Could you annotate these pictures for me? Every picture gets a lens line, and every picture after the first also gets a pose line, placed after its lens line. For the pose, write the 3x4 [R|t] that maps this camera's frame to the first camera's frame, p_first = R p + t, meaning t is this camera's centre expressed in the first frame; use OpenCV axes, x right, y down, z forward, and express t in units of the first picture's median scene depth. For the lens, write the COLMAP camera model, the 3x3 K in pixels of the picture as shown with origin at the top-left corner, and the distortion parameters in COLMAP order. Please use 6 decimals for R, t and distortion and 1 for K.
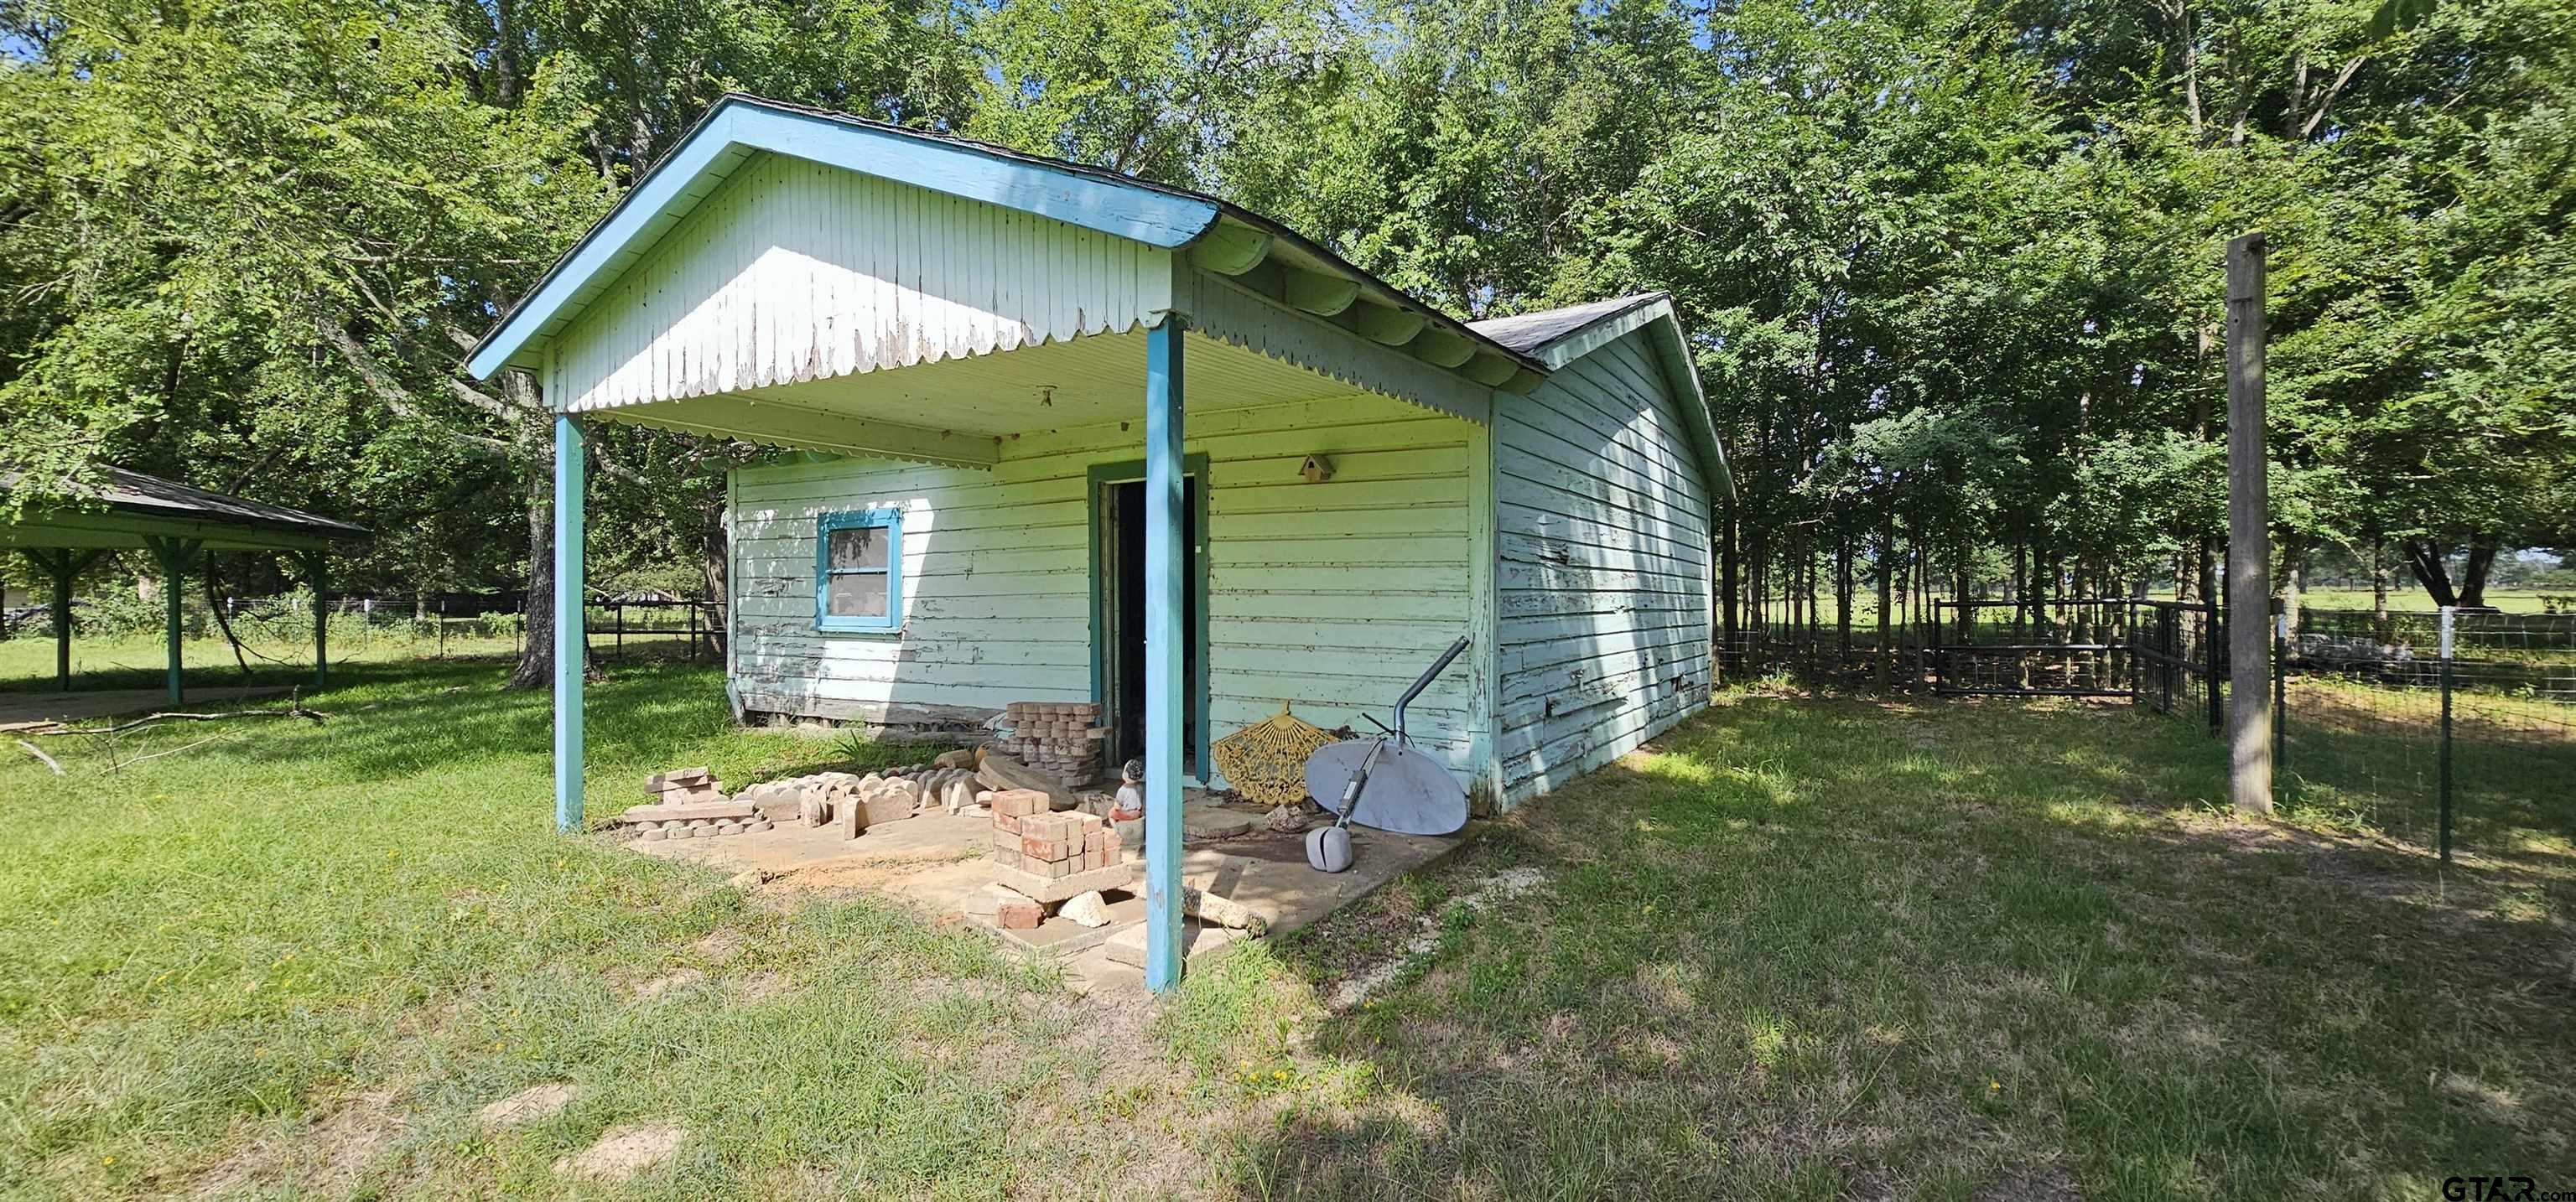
lens RADIAL K [[1052.4, 0, 1289.1], [0, 1052.4, 606.5], [0, 0, 1]] dist [-0.000119, 0.000344]
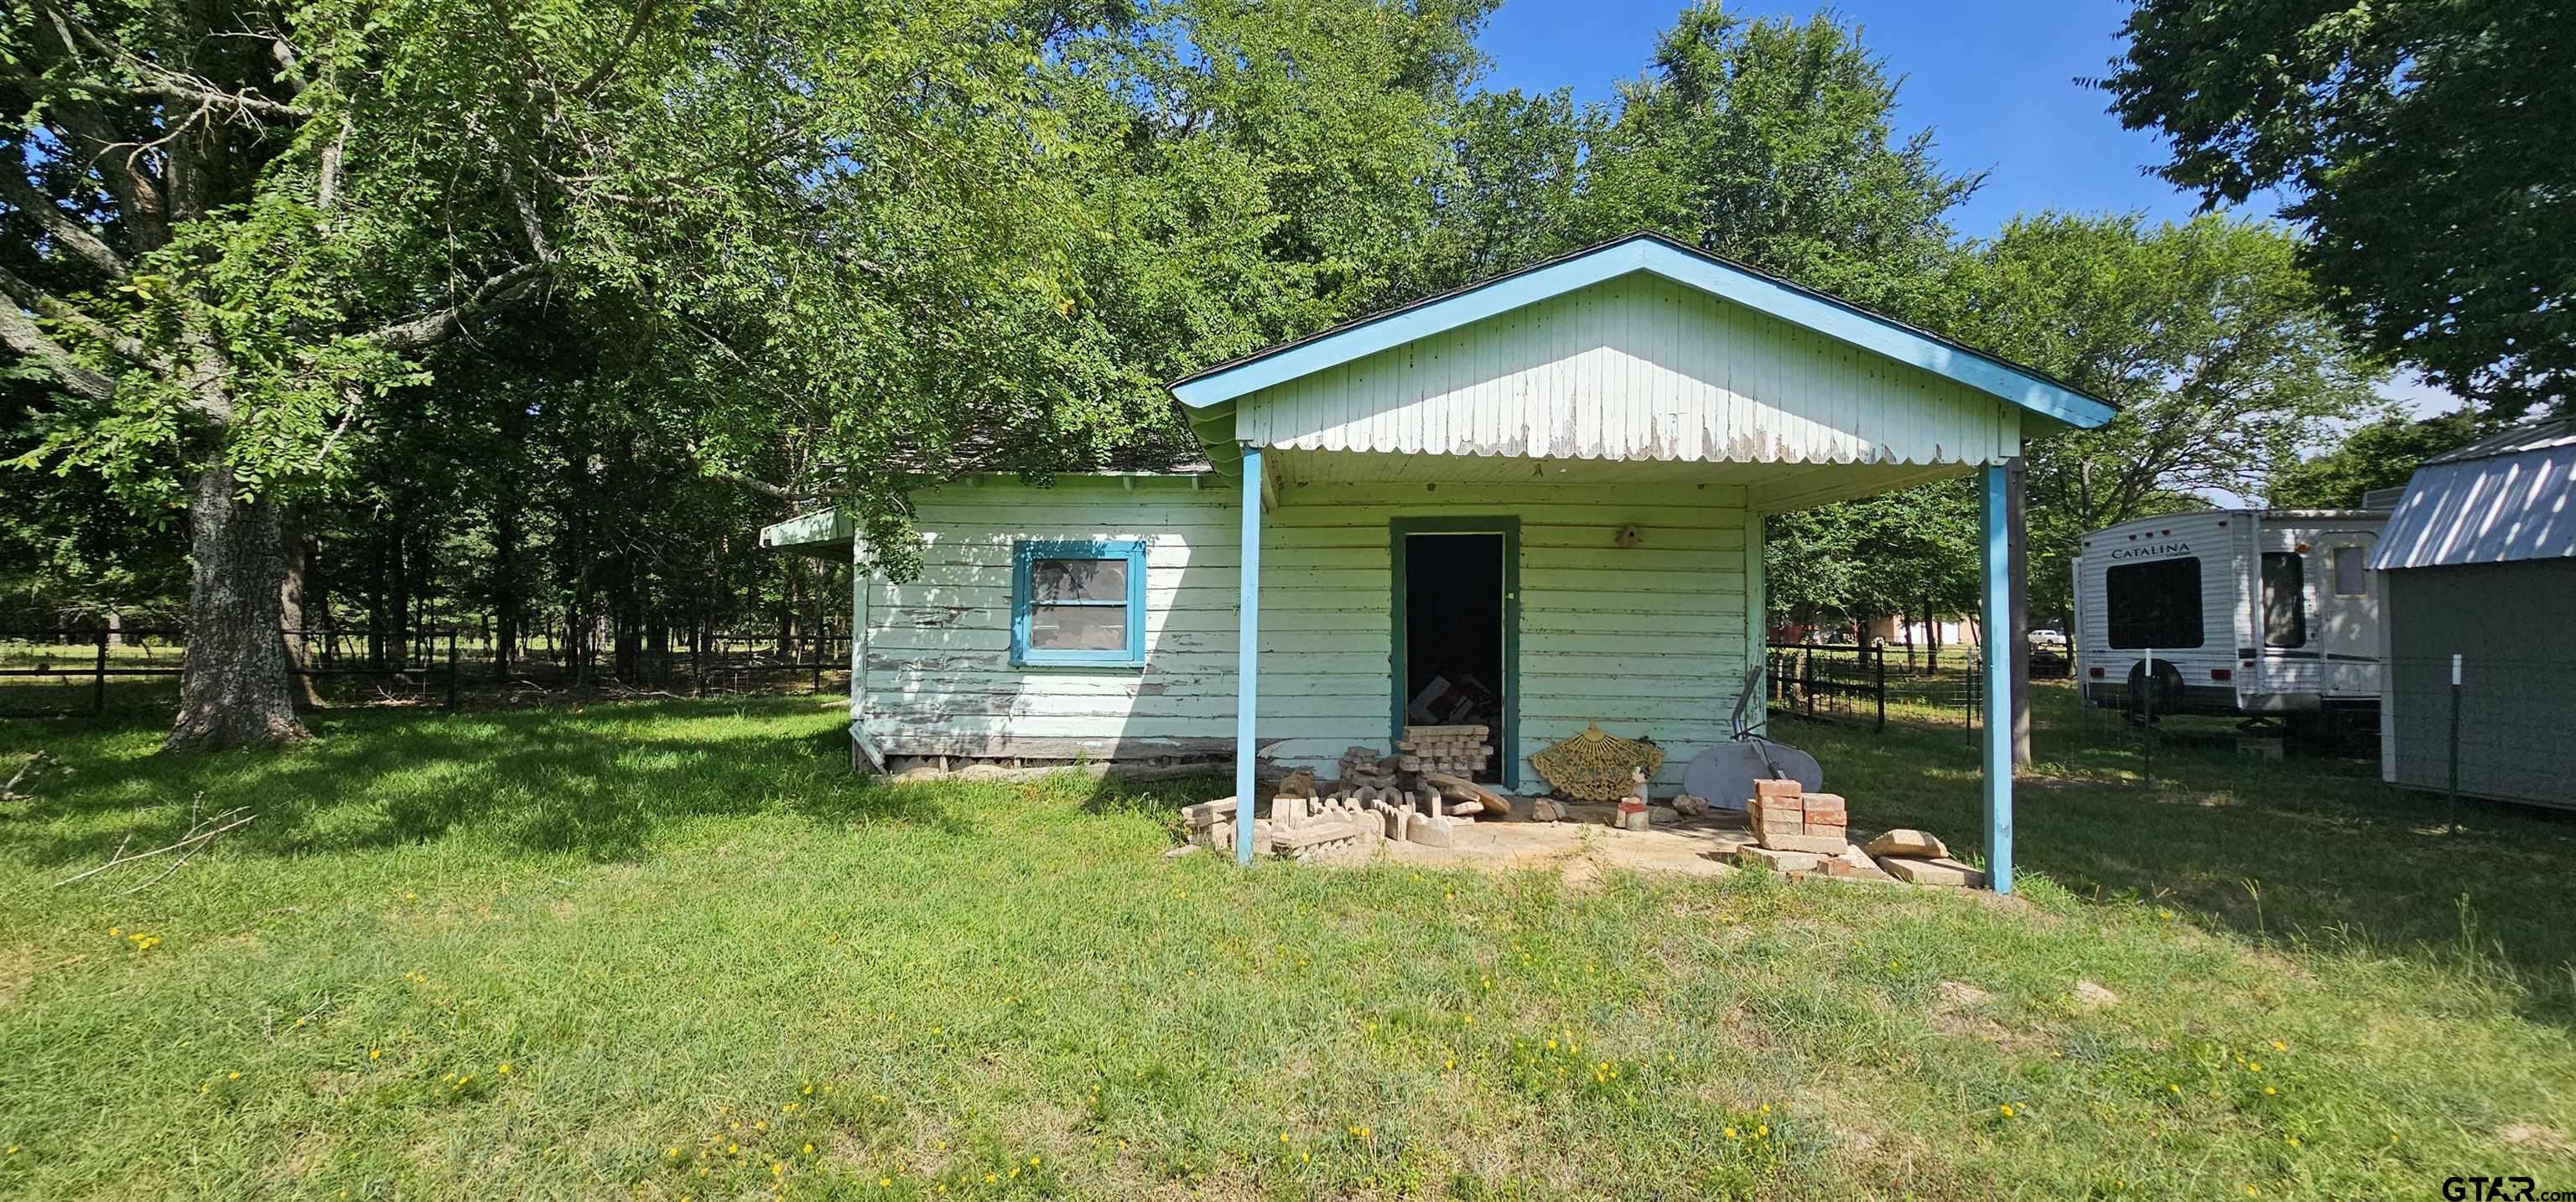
lens RADIAL K [[1037.5, 0, 1288.0], [0, 1037.5, 601.0], [0, 0, 1]] dist [-0.001489, -0.000076]
pose [[0.869283, 0.028305, 0.493503, -0.965346], [-0.007852, 0.999024, -0.043468, 0.006089], [-0.494252, 0.033911, 0.868657, 0.099126]]
